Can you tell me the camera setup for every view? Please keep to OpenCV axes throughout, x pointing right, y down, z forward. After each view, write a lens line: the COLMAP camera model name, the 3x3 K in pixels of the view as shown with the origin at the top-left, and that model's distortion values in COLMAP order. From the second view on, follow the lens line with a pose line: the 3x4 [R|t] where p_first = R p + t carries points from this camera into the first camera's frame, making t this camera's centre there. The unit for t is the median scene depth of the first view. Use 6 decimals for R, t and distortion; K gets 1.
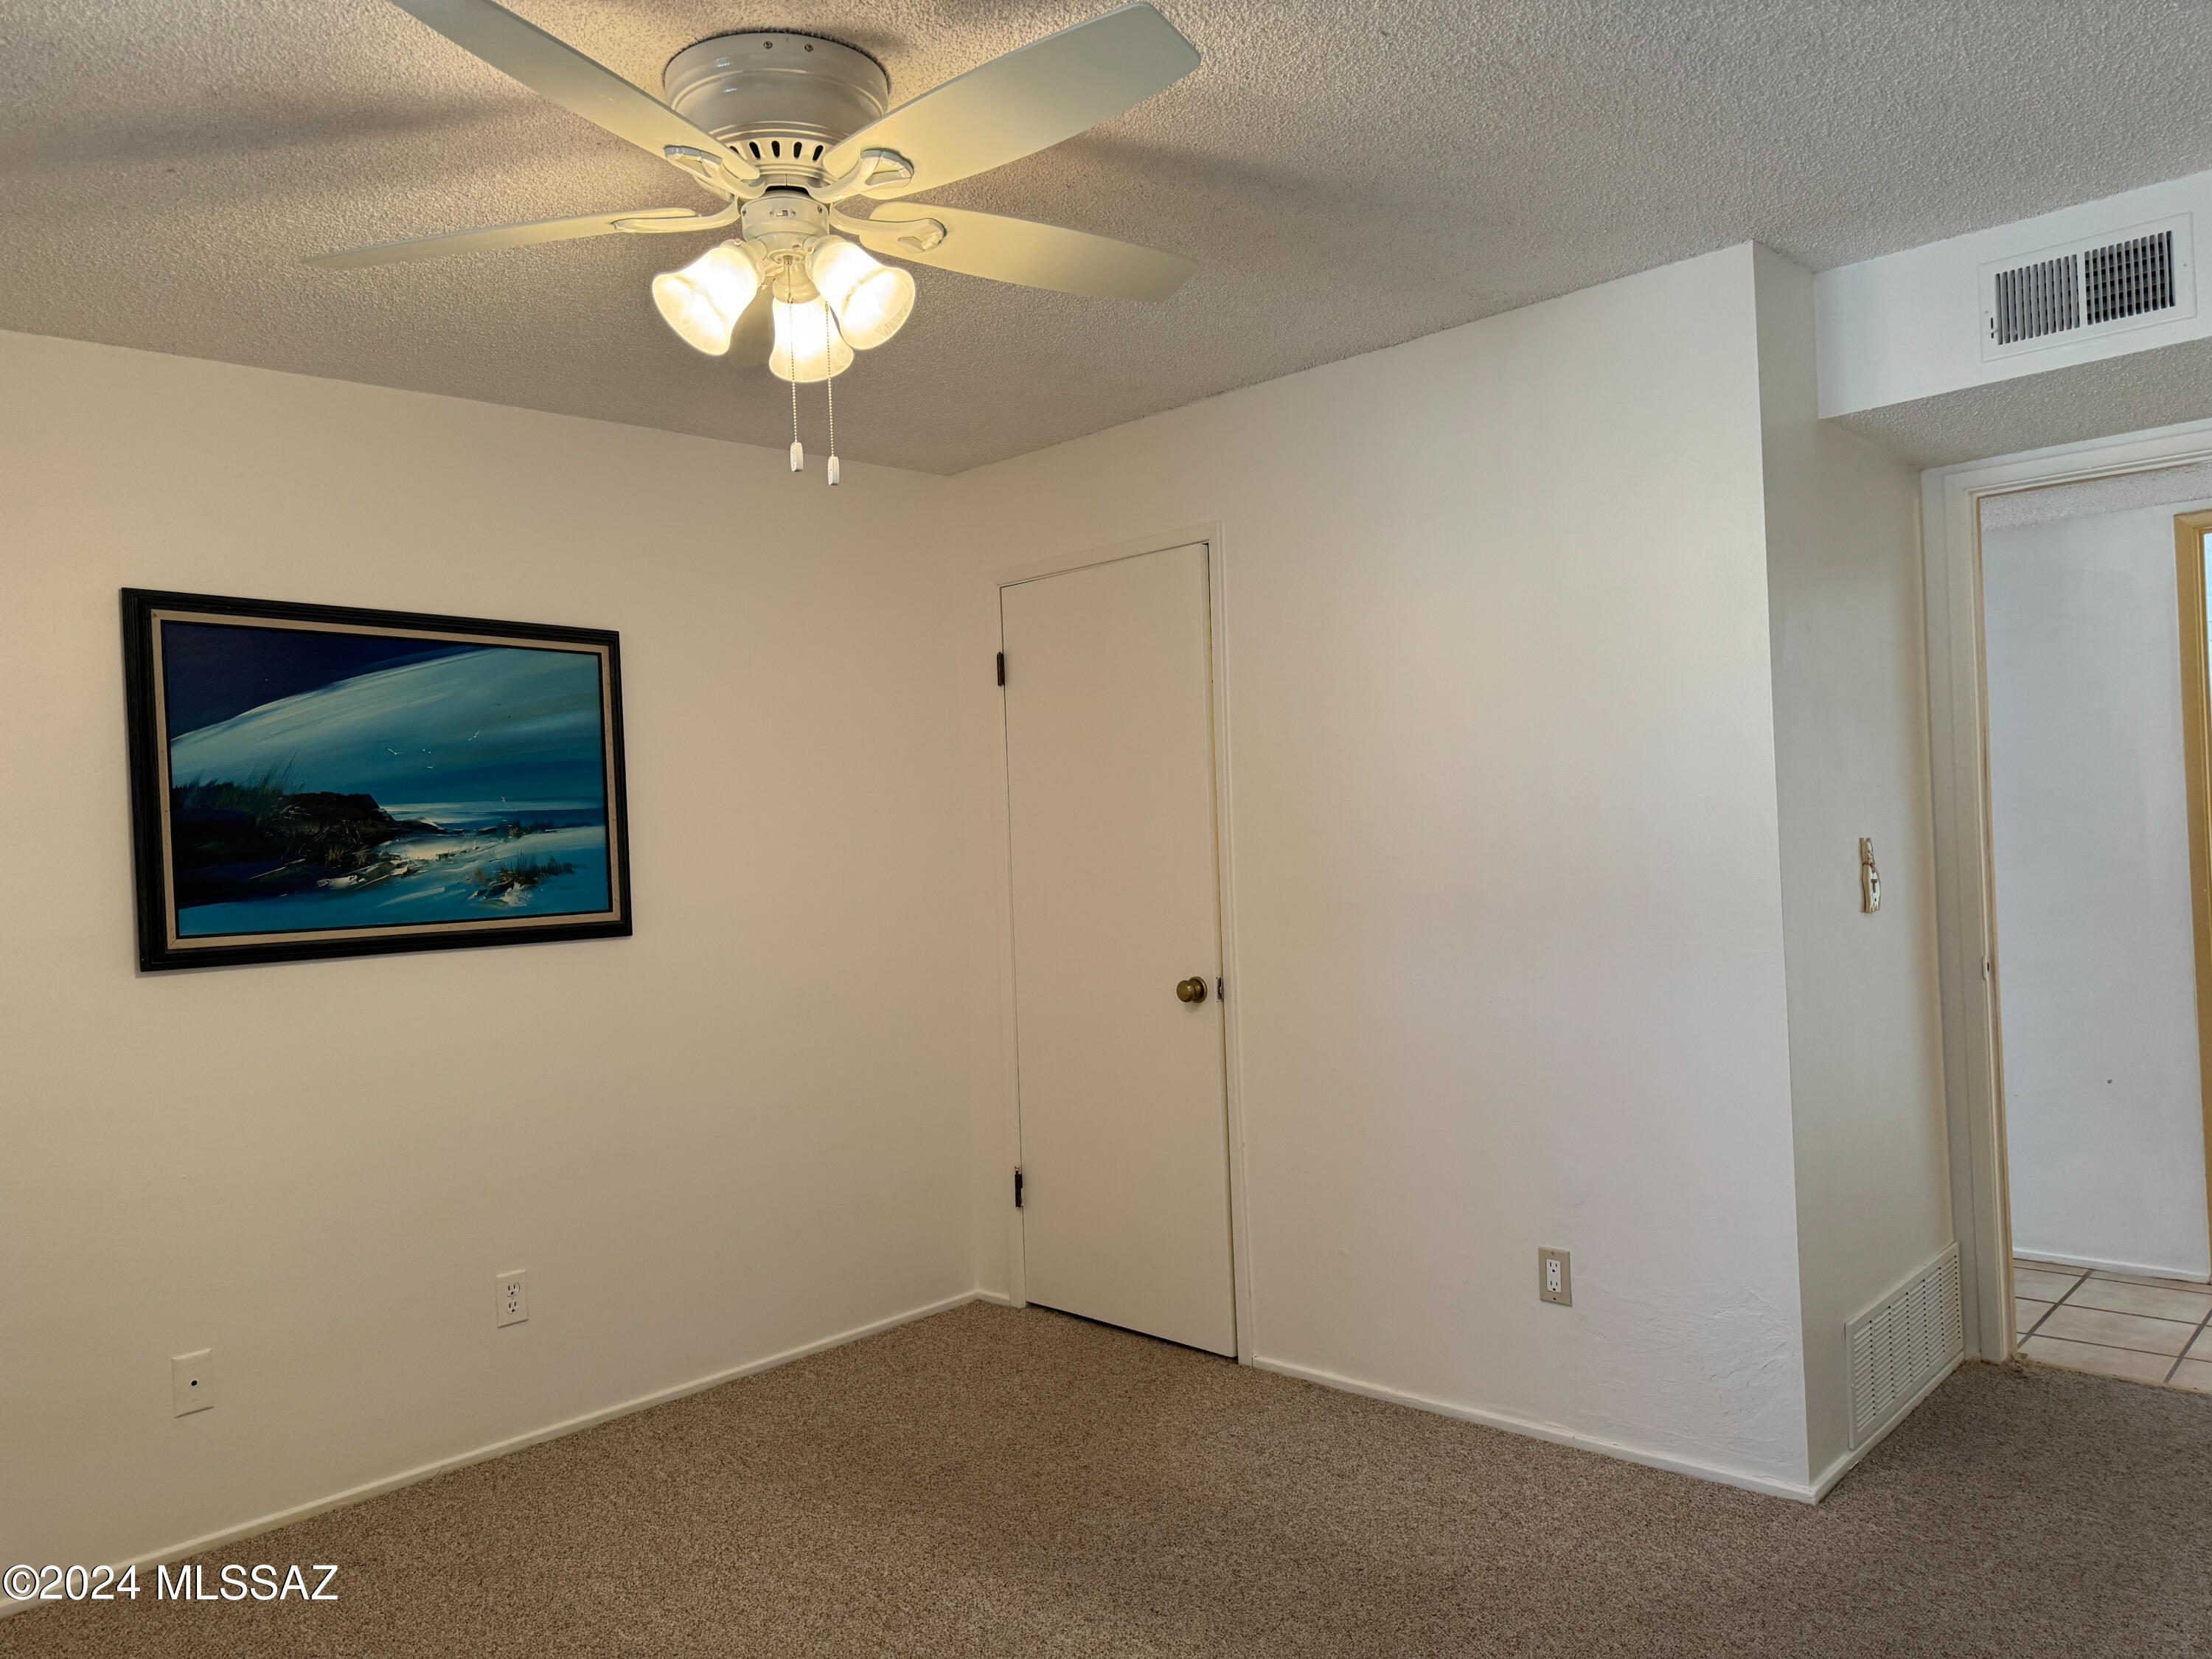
lens RADIAL K [[1578.8, 0, 1101.4], [0, 1578.8, 834.2], [0, 0, 1]] dist [0.072360, -0.075834]
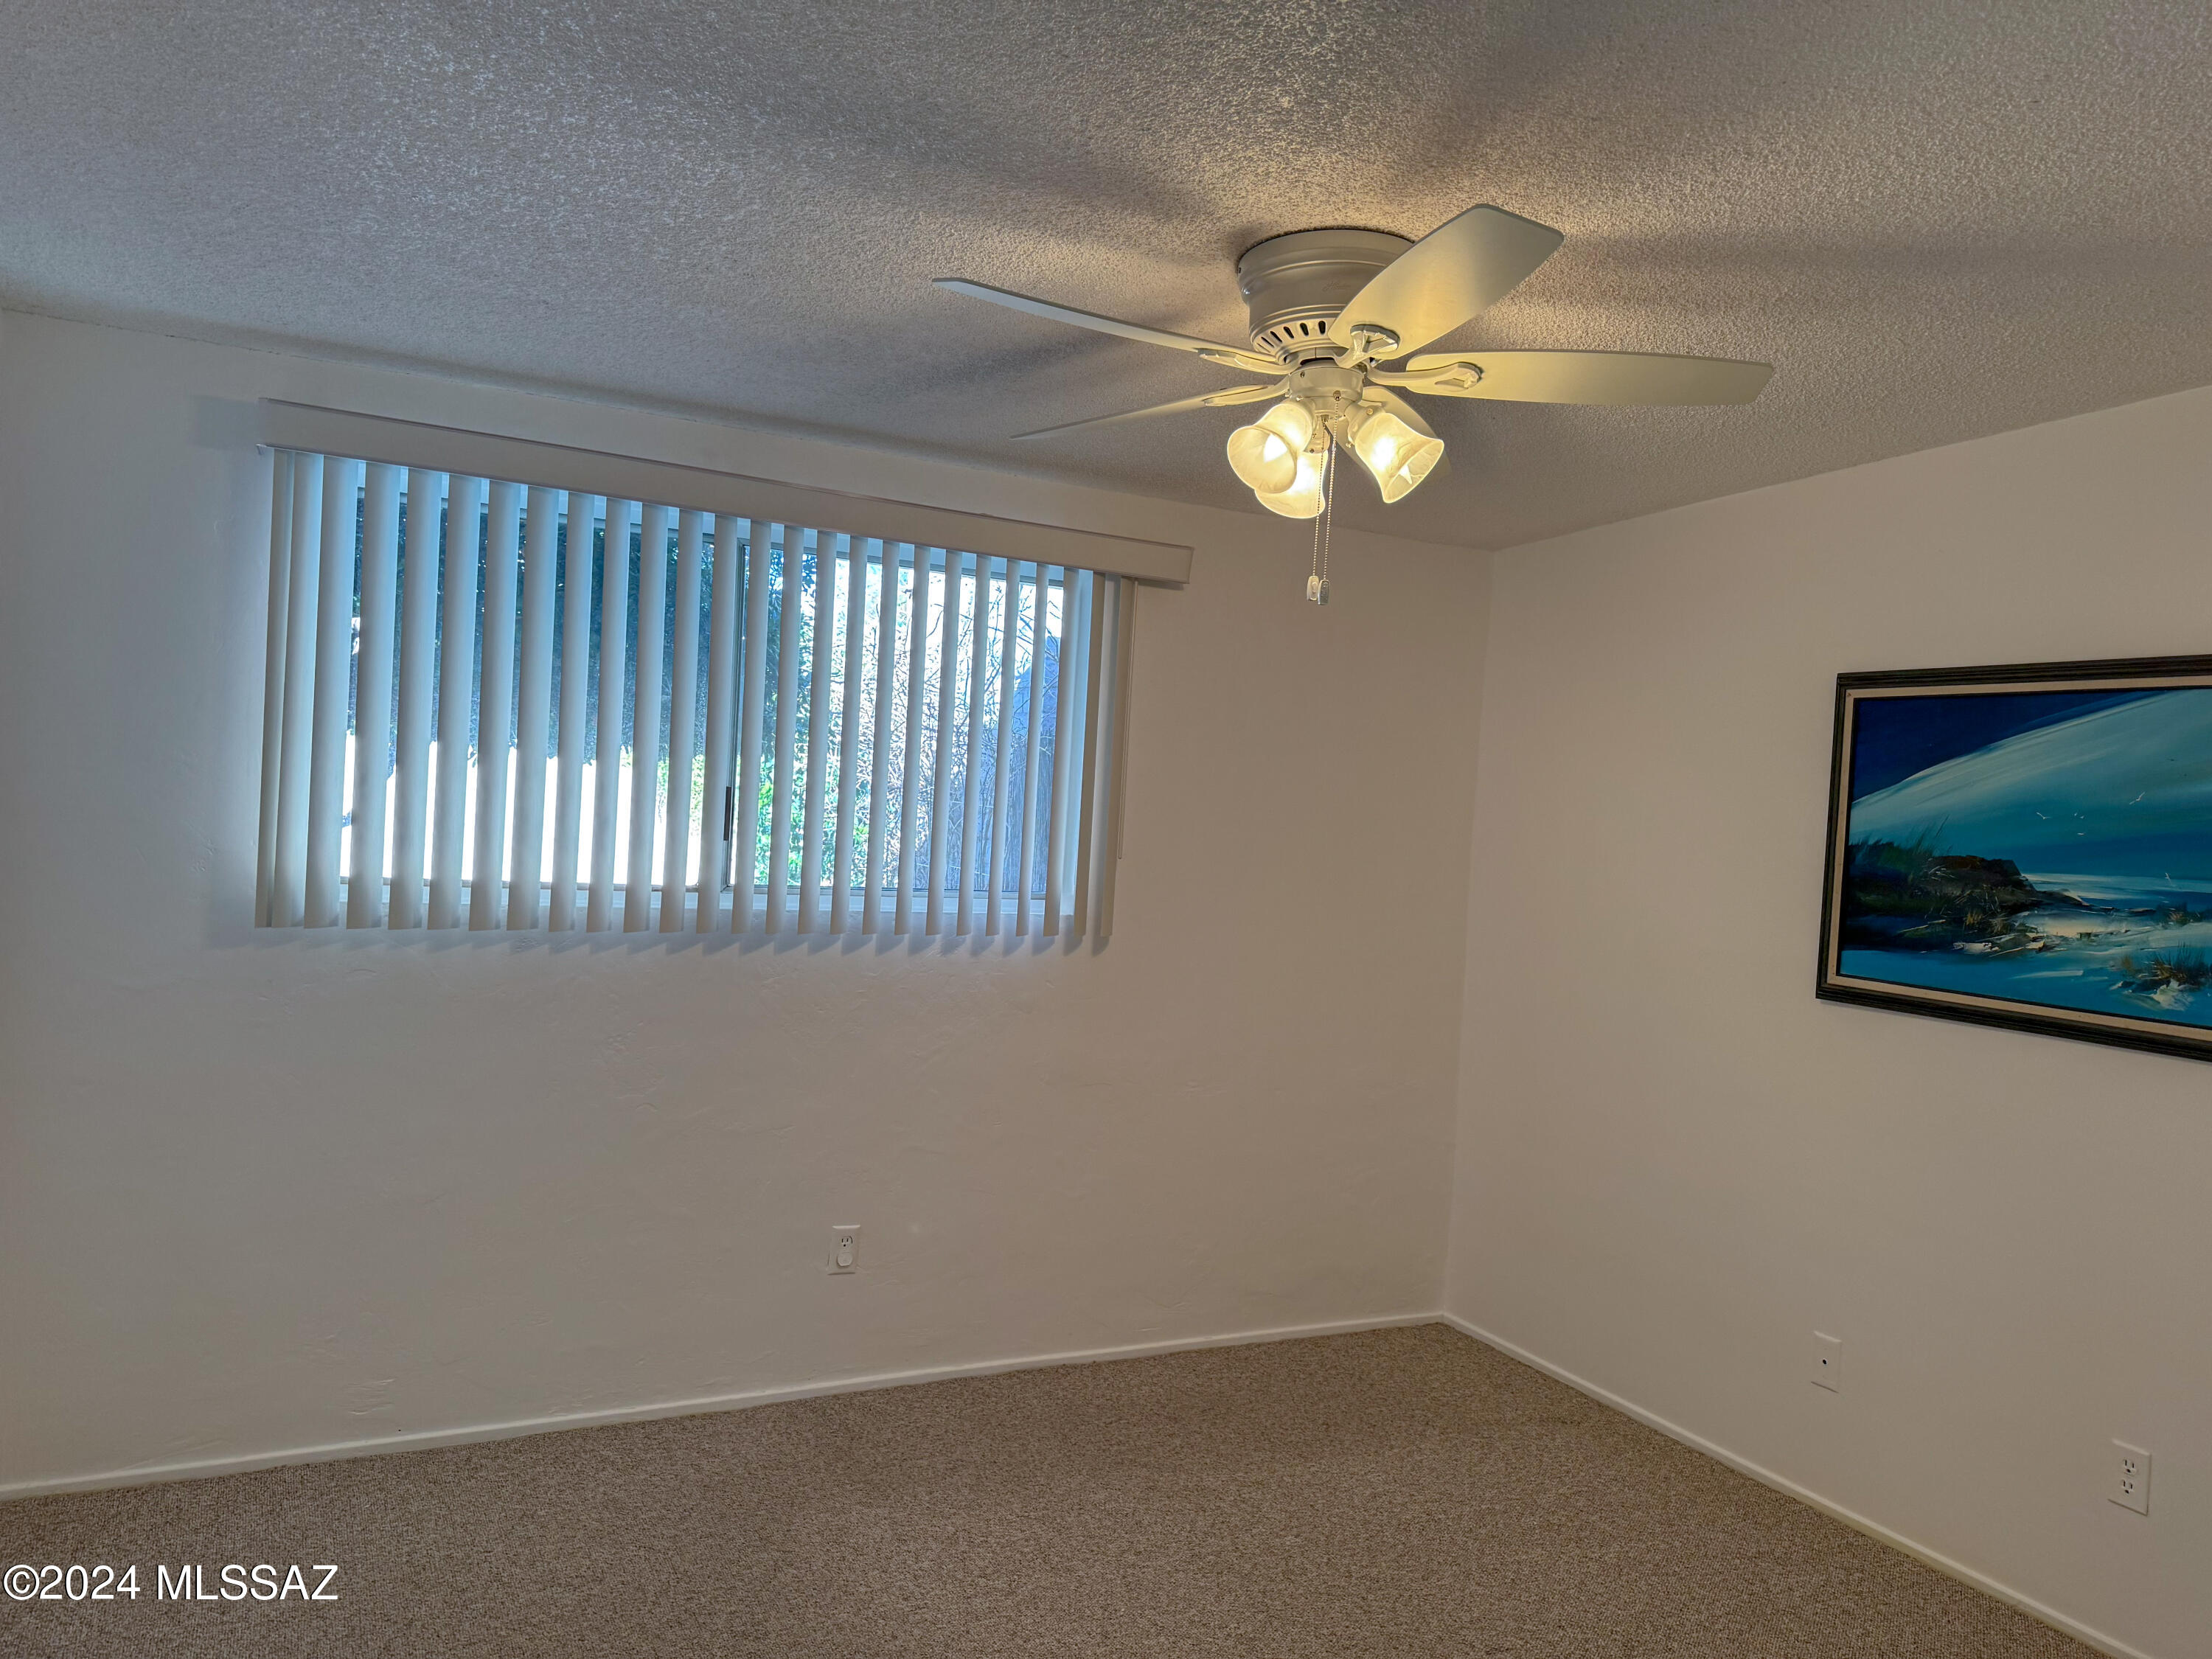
lens RADIAL K [[1578.8, 0, 1104.1], [0, 1578.8, 830.0], [0, 0, 1]] dist [0.072360, -0.075834]
pose [[-0.365749, 0.032753, -0.930137, 0.621367], [-0.036857, 0.998087, 0.049638, -0.069921], [0.929984, 0.052437, -0.363842, 0.838437]]
